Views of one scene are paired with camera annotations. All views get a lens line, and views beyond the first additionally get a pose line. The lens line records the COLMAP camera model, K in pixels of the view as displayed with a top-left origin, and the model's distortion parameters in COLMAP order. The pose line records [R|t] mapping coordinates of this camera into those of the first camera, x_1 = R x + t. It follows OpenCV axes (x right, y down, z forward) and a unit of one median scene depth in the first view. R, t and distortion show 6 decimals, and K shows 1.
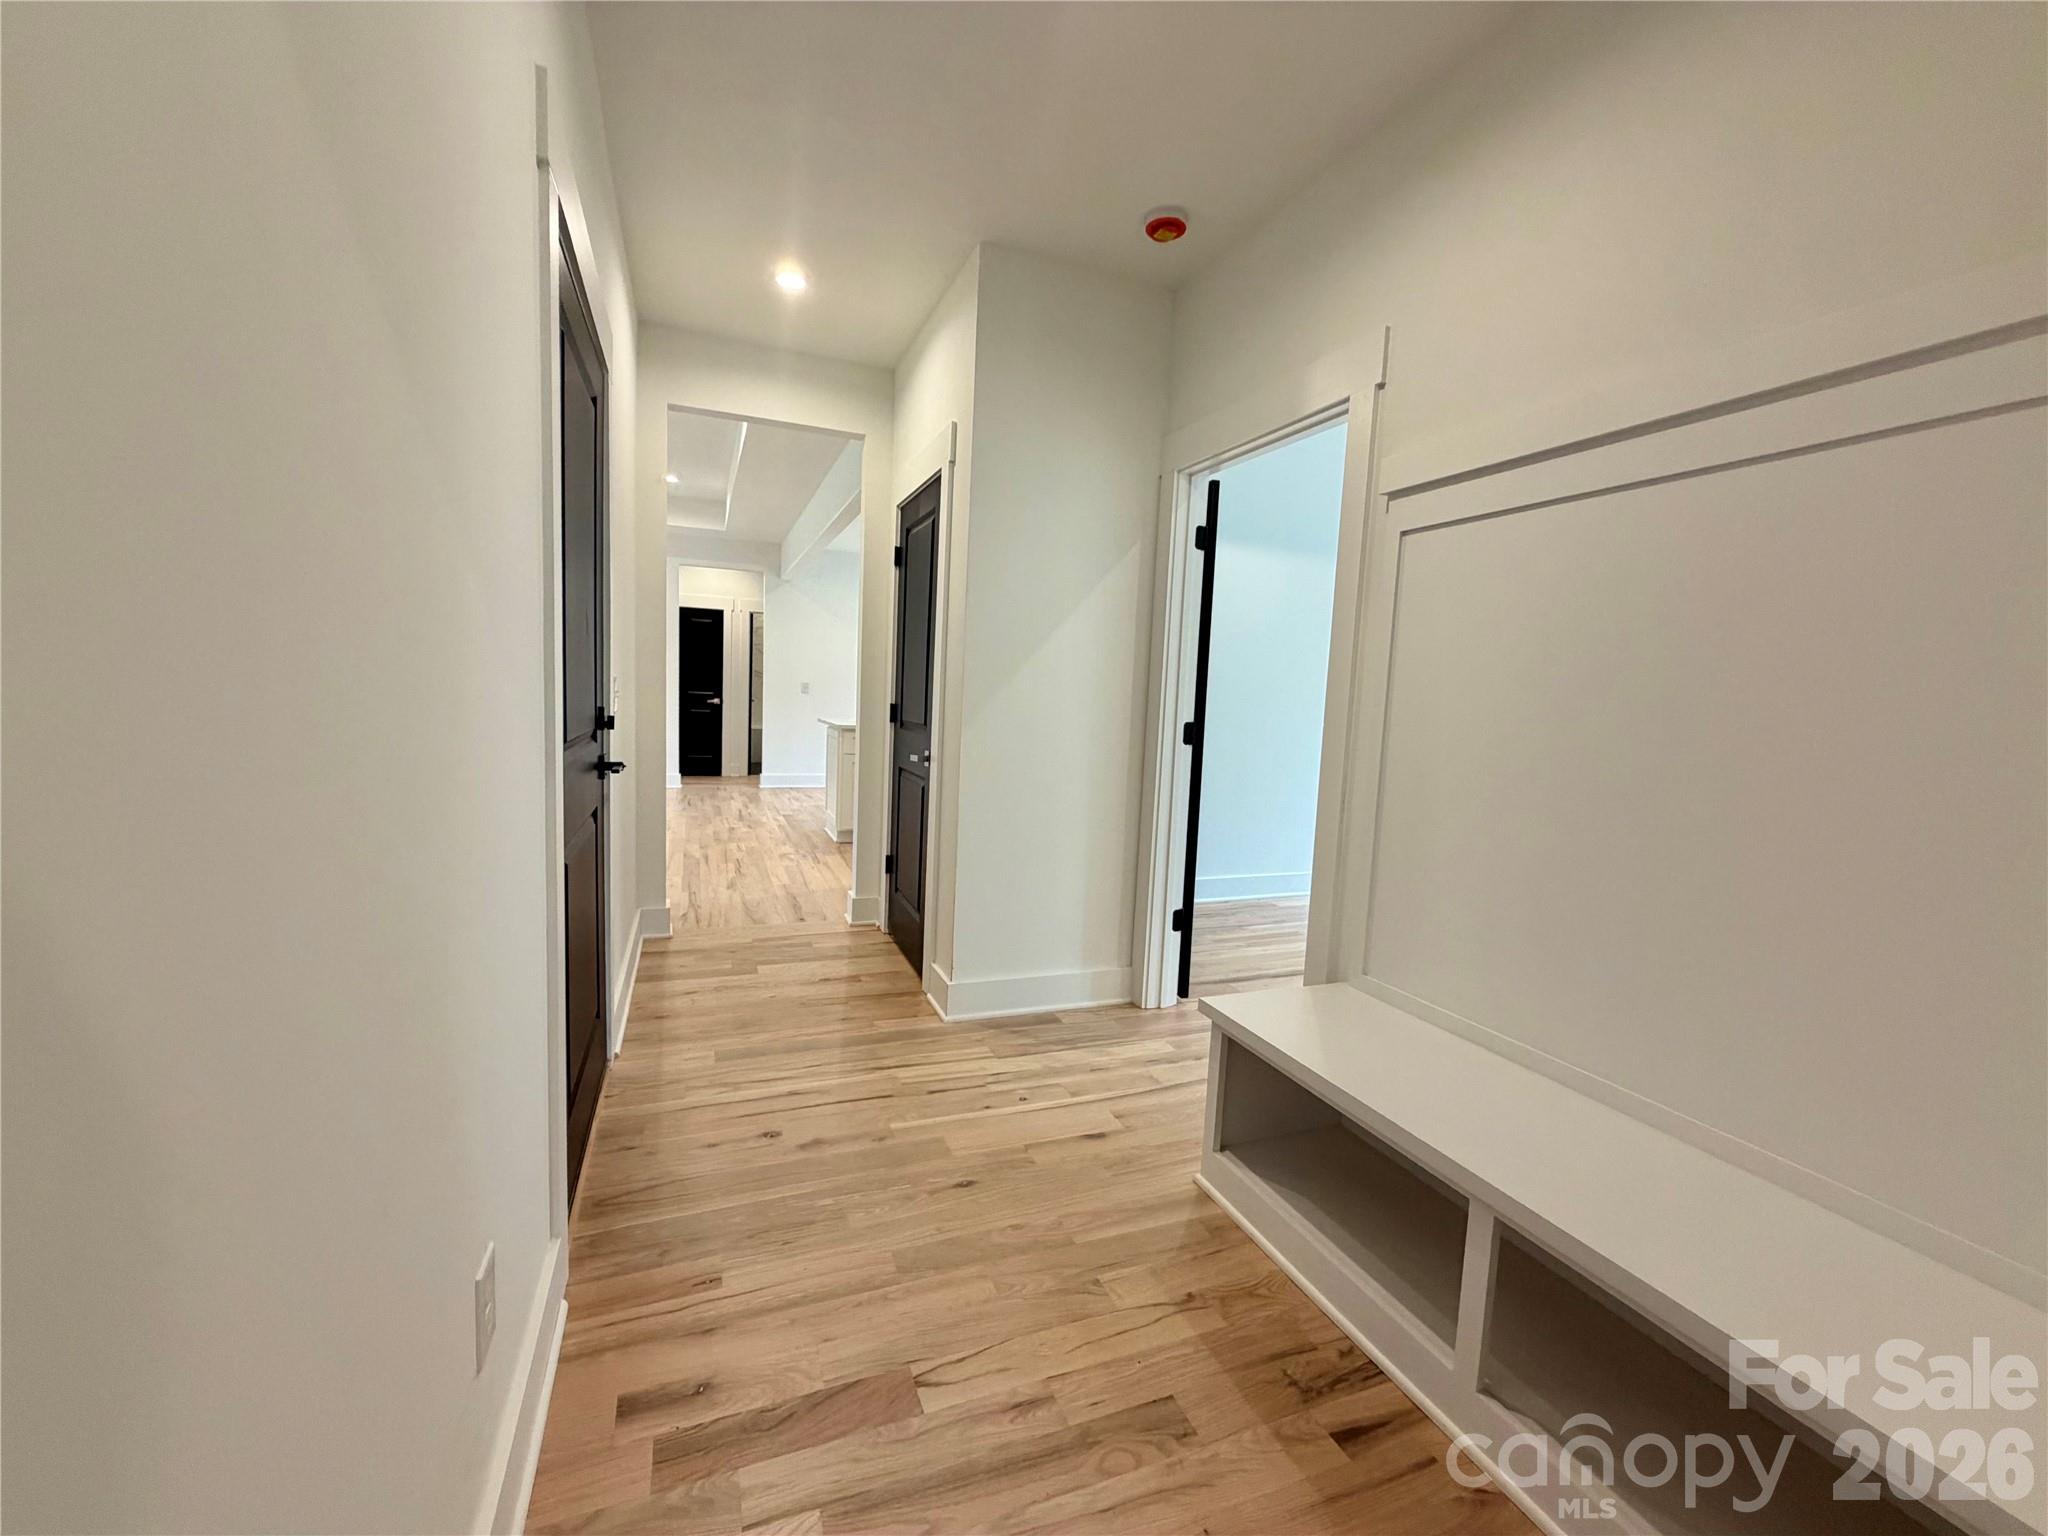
lens RADIAL K [[816.9, 0, 1029.2], [0, 816.9, 763.9], [0, 0, 1]] dist [-0.000581, 0.000360]
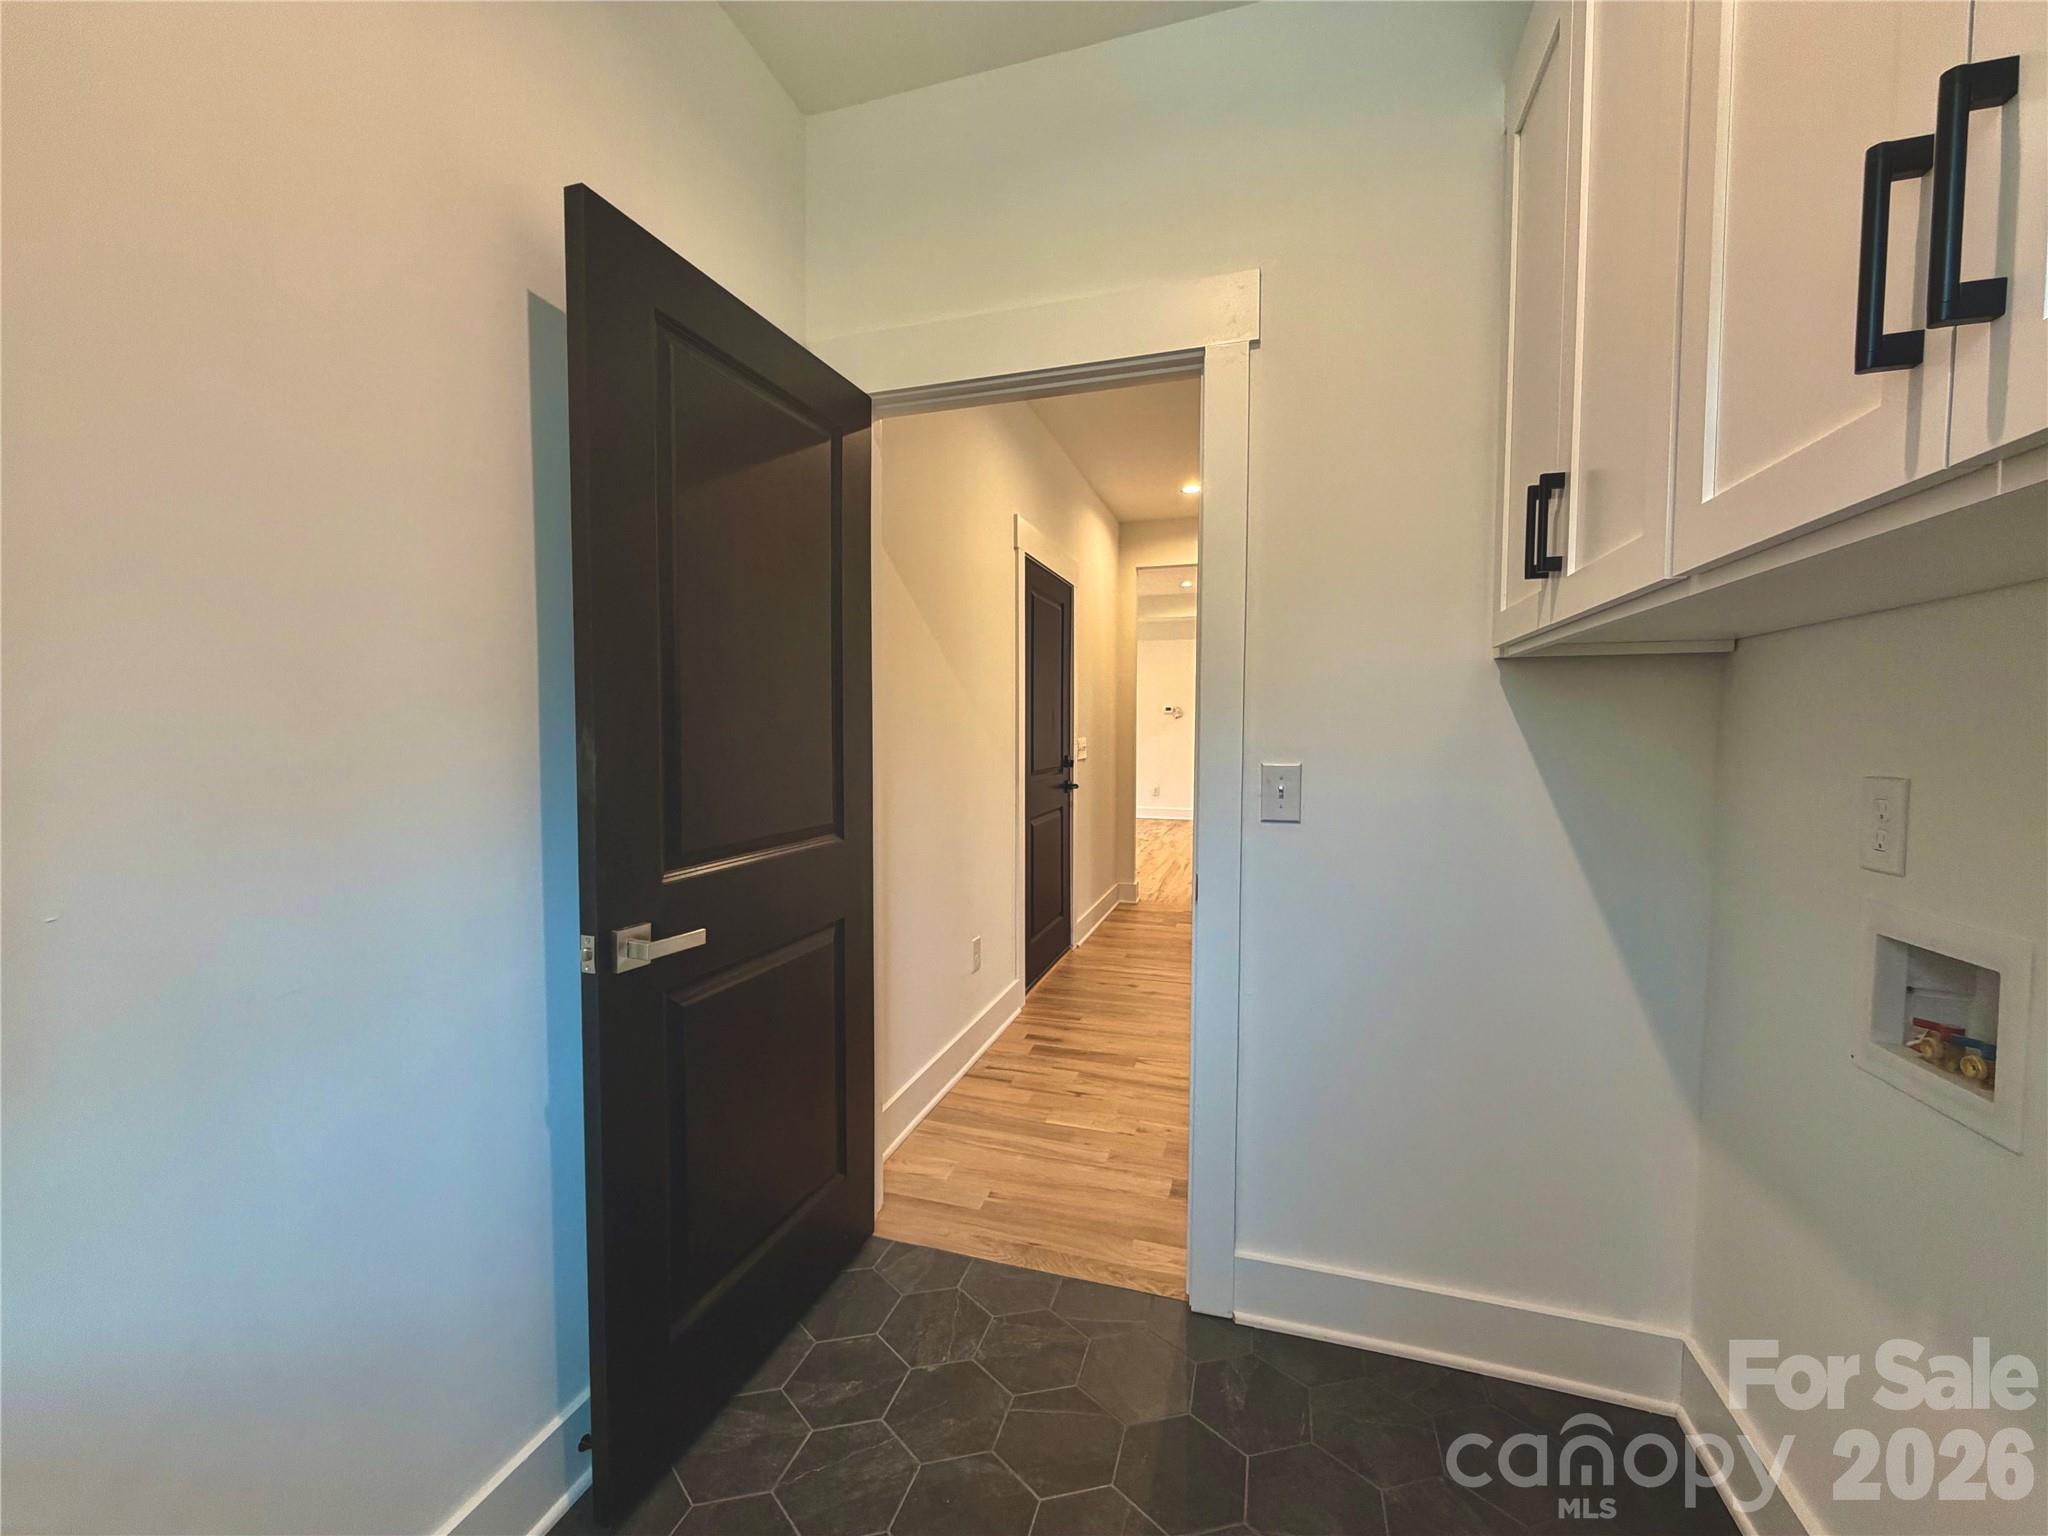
lens RADIAL K [[816.9, 0, 1021.5], [0, 816.9, 771.3], [0, 0, 1]] dist [-0.000581, 0.000360]
pose [[0.771221, -0.010188, -0.636486, 0.726329], [-0.022396, 0.998819, -0.043125, 0.062158], [0.636174, 0.047514, 0.770081, -0.651590]]
